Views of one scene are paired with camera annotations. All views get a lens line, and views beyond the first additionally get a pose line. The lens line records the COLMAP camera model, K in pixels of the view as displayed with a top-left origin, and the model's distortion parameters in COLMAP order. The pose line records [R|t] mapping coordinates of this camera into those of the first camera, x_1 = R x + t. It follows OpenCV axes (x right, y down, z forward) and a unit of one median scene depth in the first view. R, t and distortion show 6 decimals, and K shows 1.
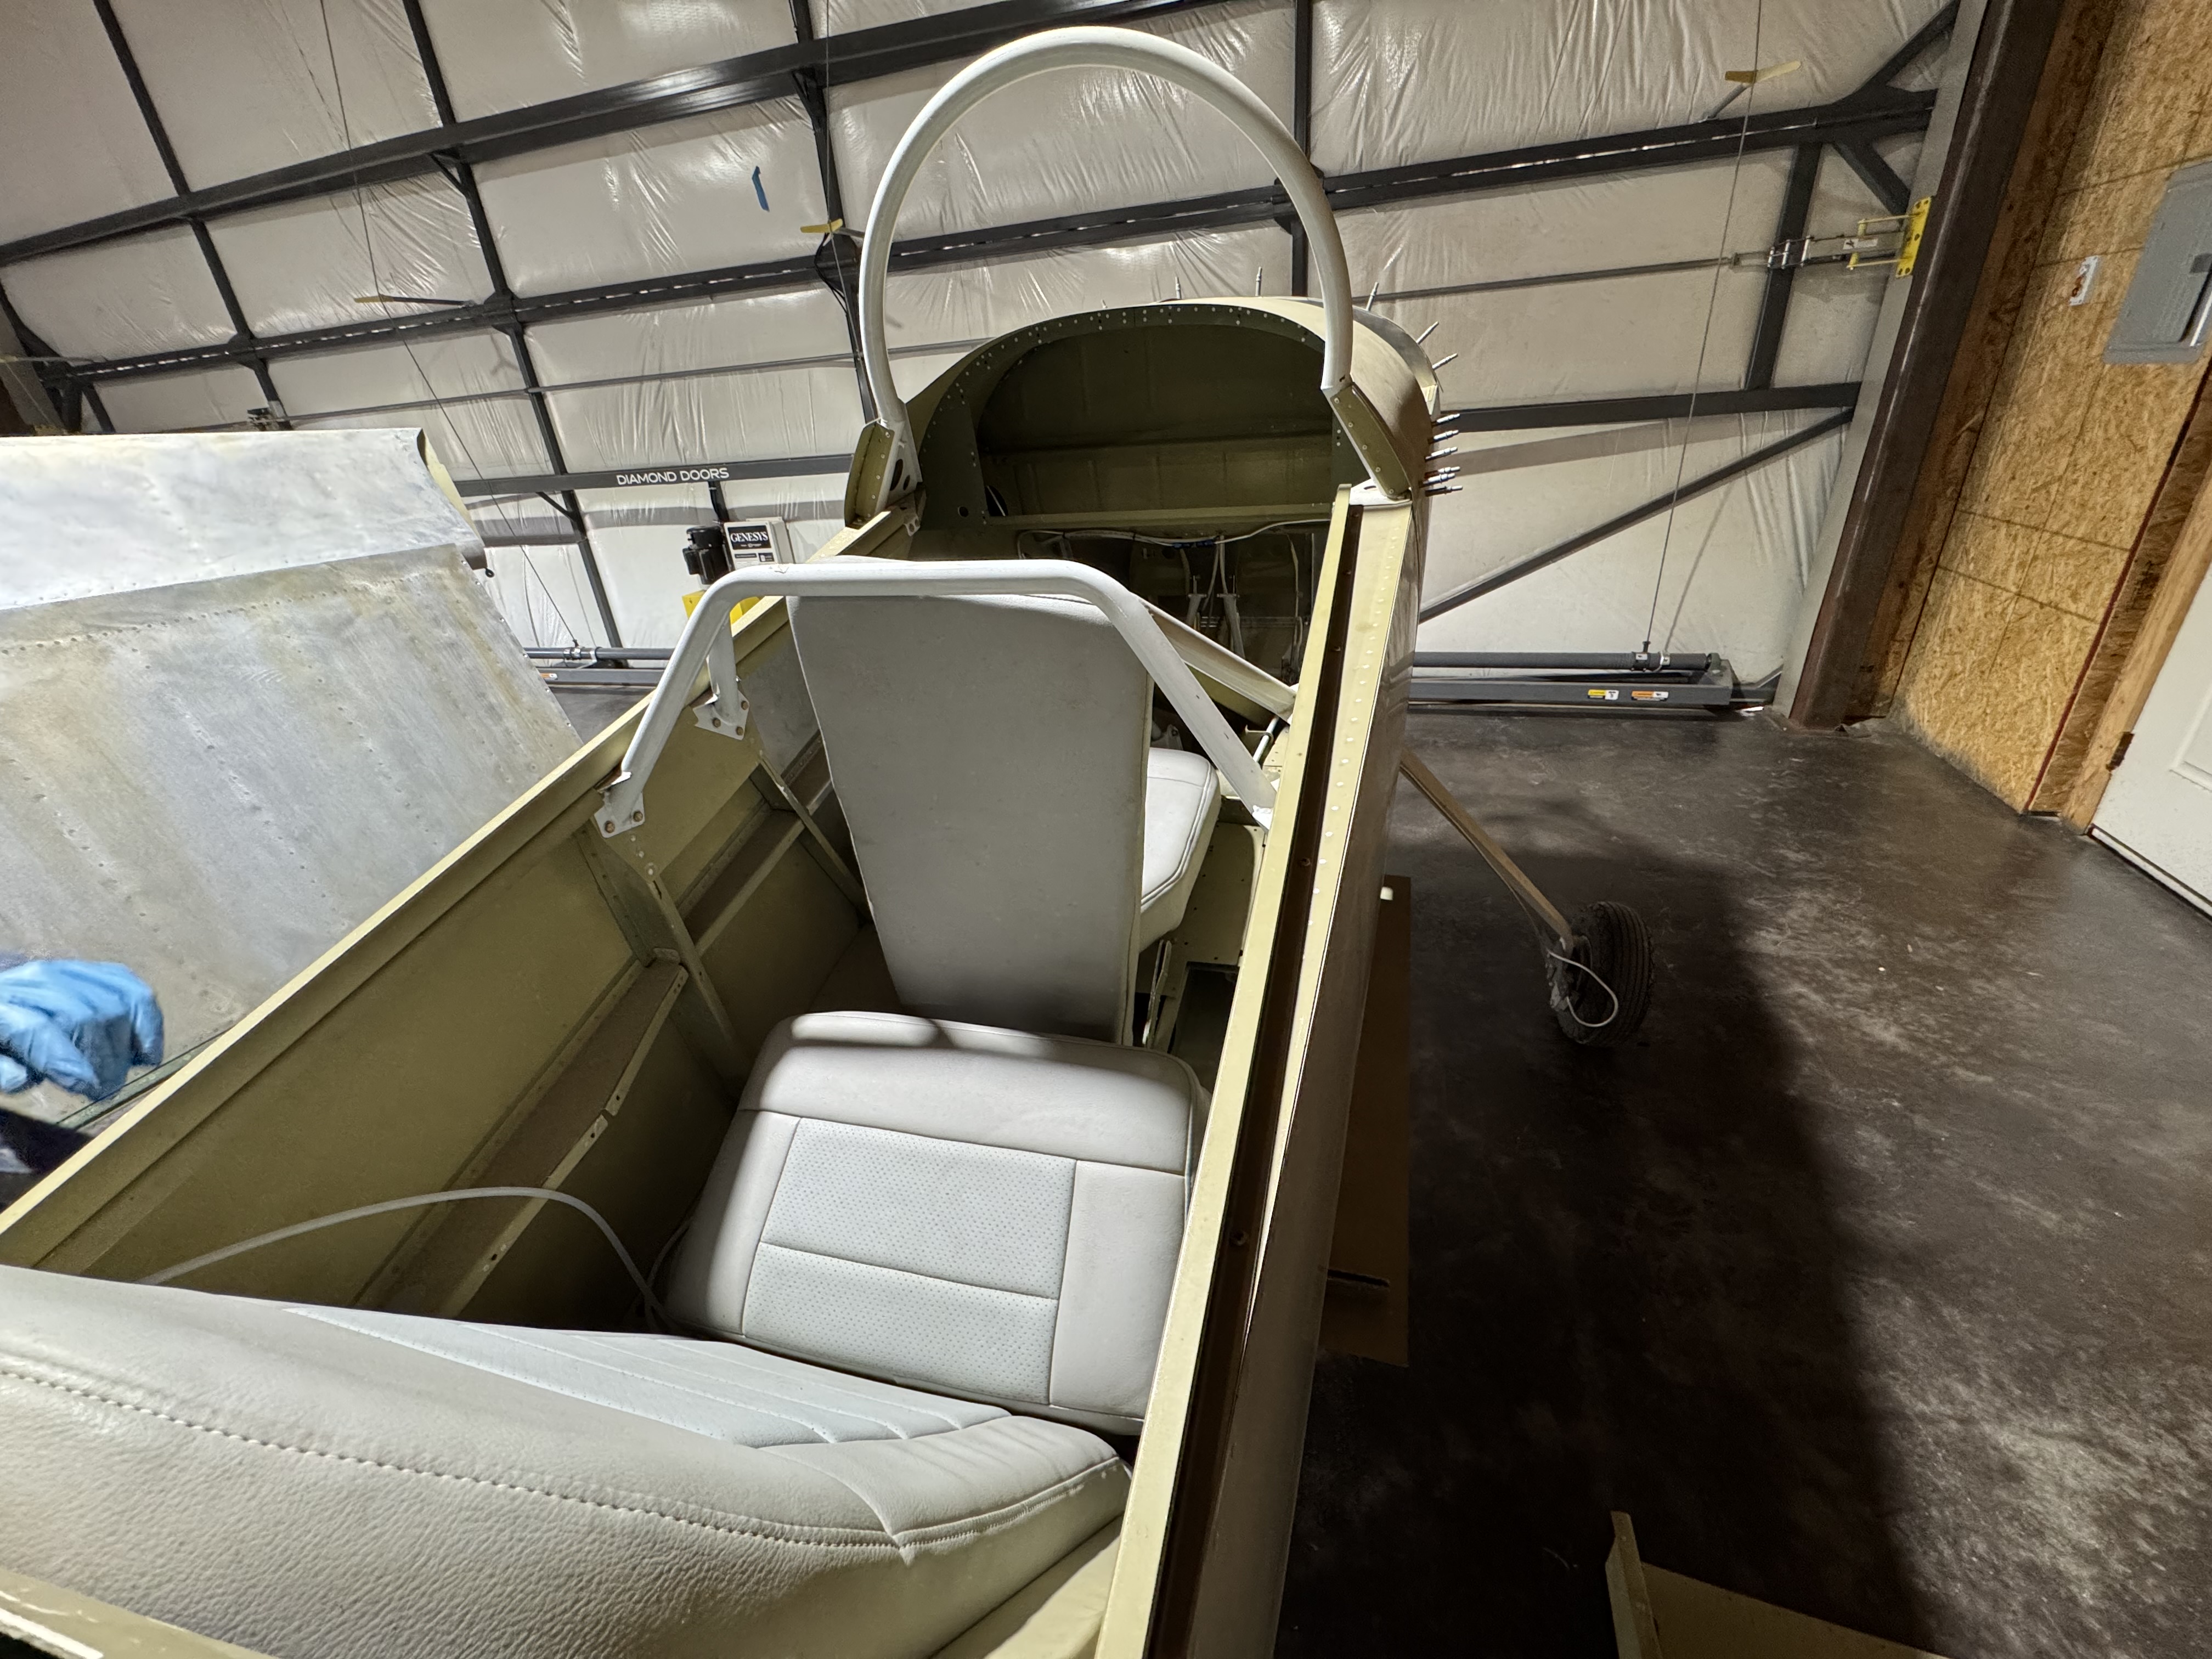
lens RADIAL K [[880.9, 0, 1107.1], [0, 880.9, 824.5], [0, 0, 1]] dist [-0.002955, 0.000180]
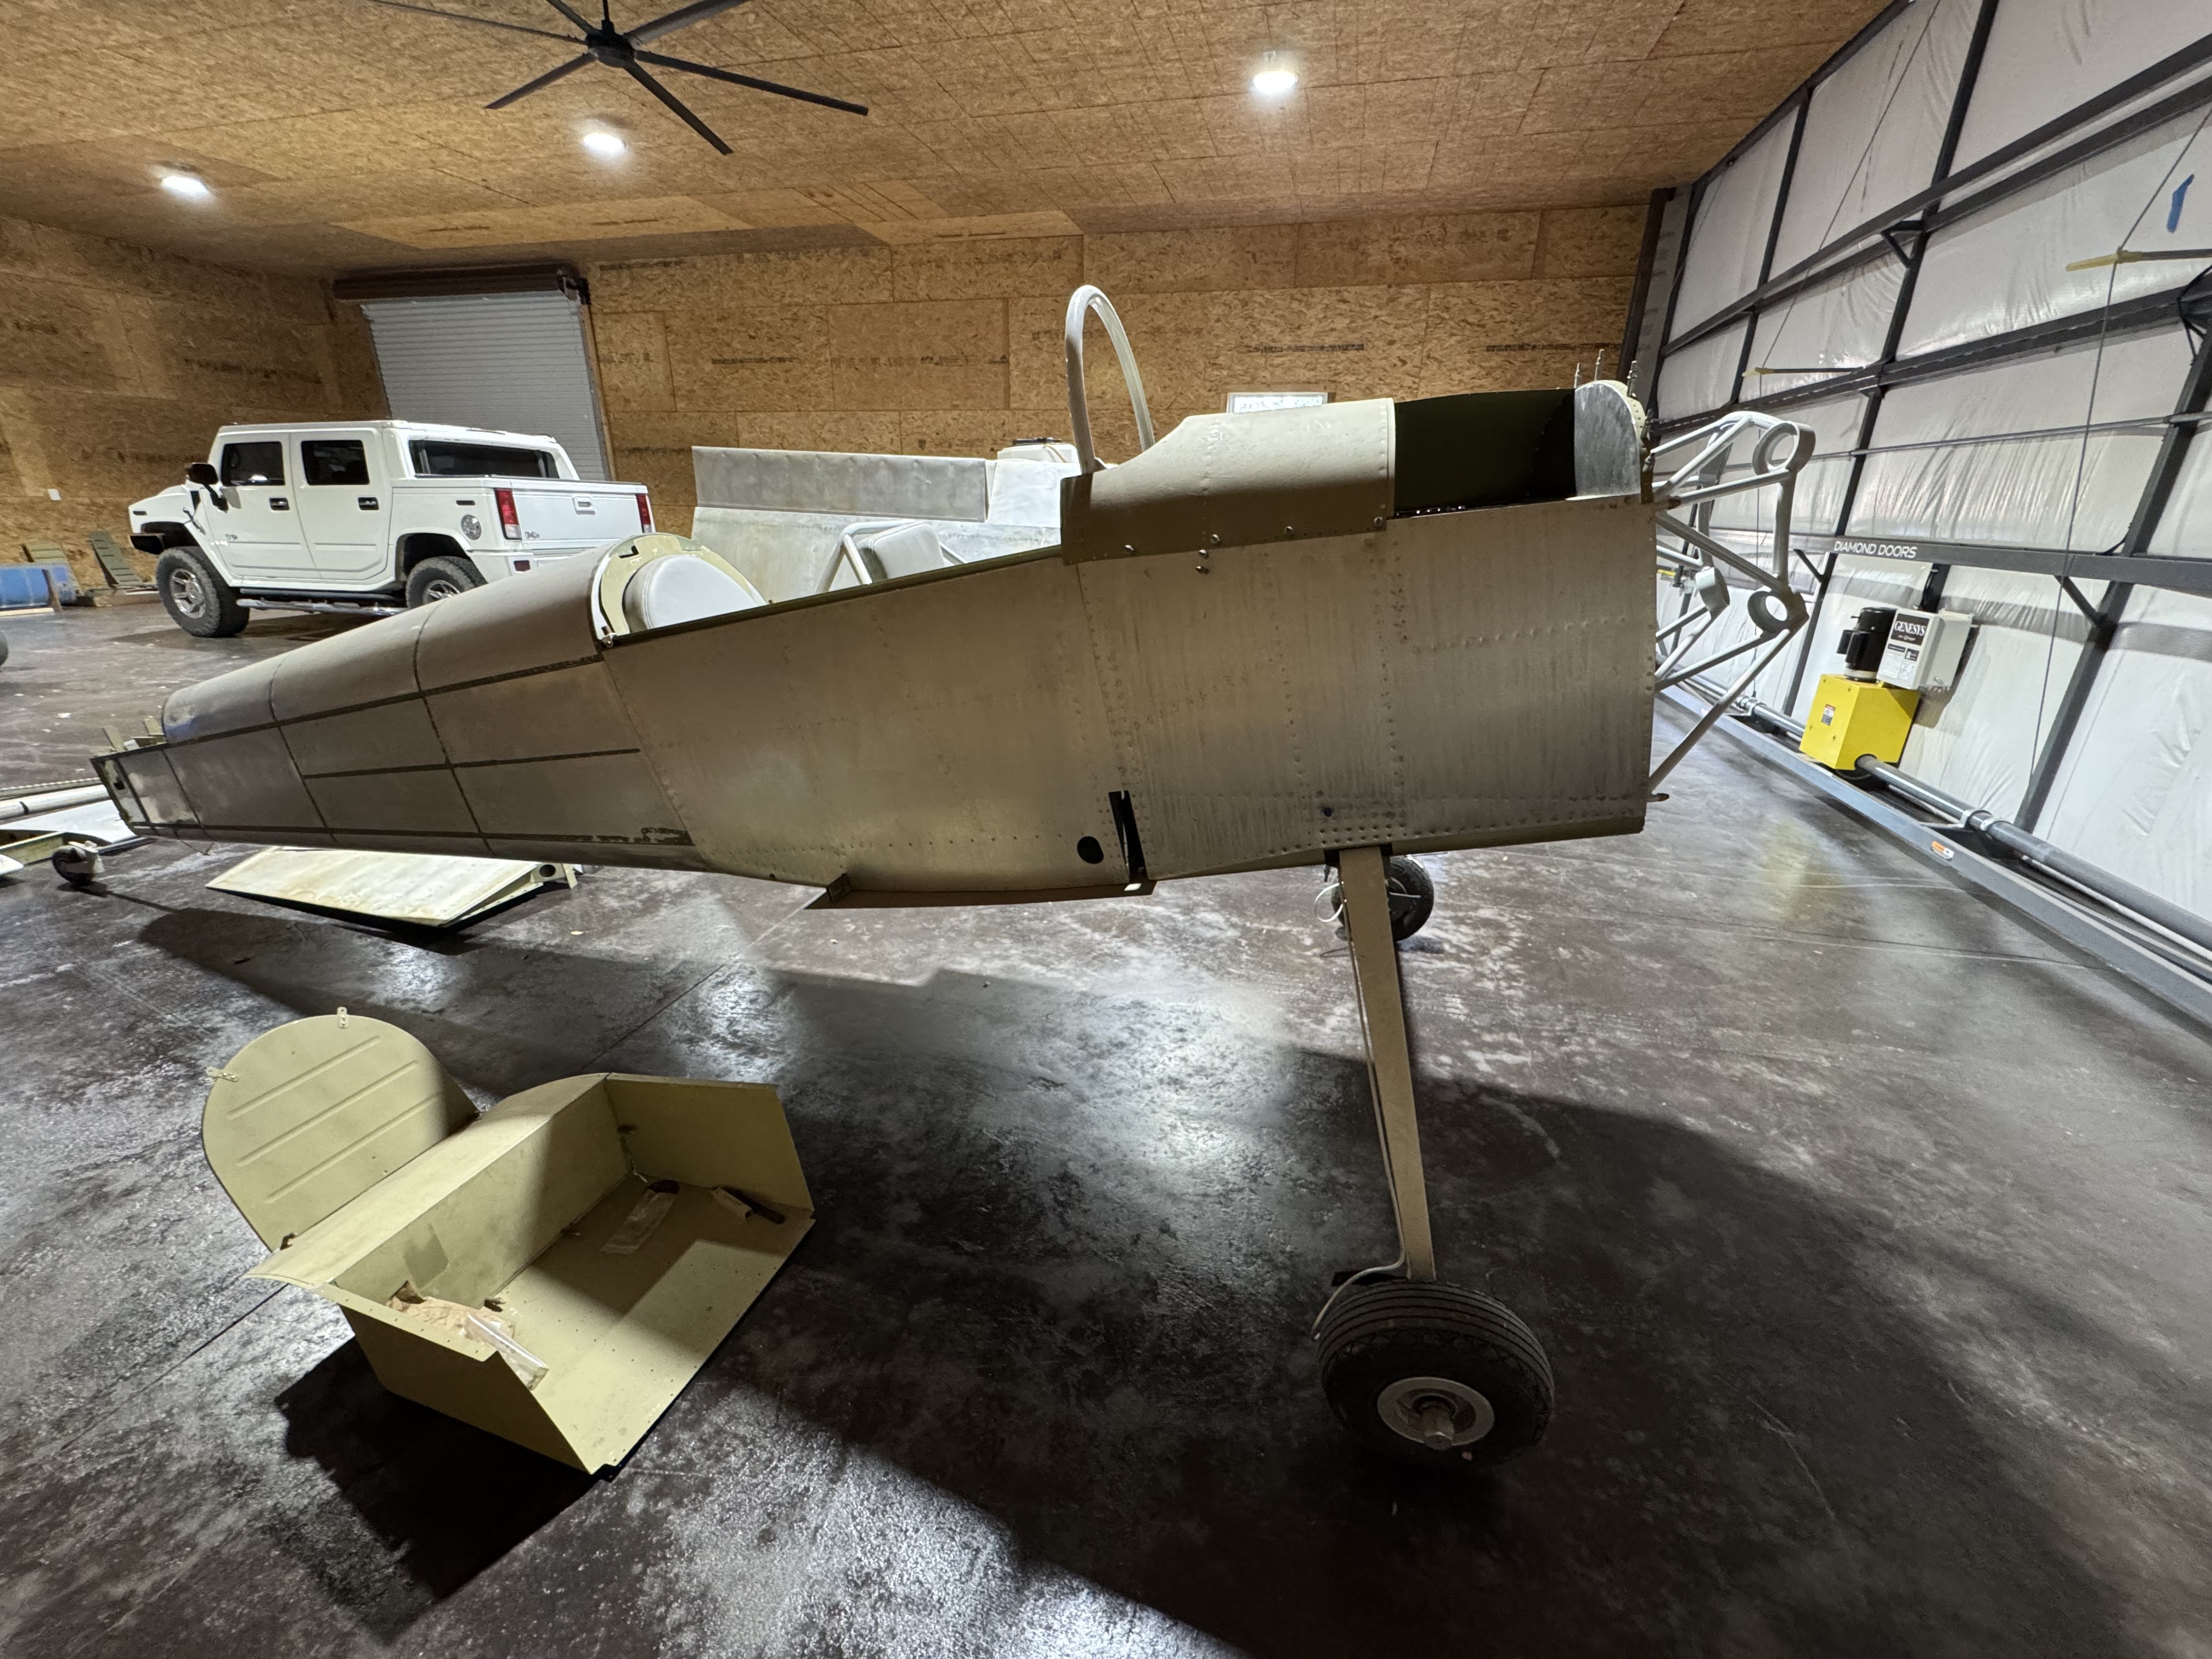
lens RADIAL K [[880.9, 0, 1105.4], [0, 880.9, 824.4], [0, 0, 1]] dist [-0.002955, 0.000180]
pose [[0.037750, 0.414085, -0.909455, 0.621344], [-0.453955, 0.817881, 0.353548, -0.181260], [0.890224, 0.399506, 0.218851, 0.303634]]
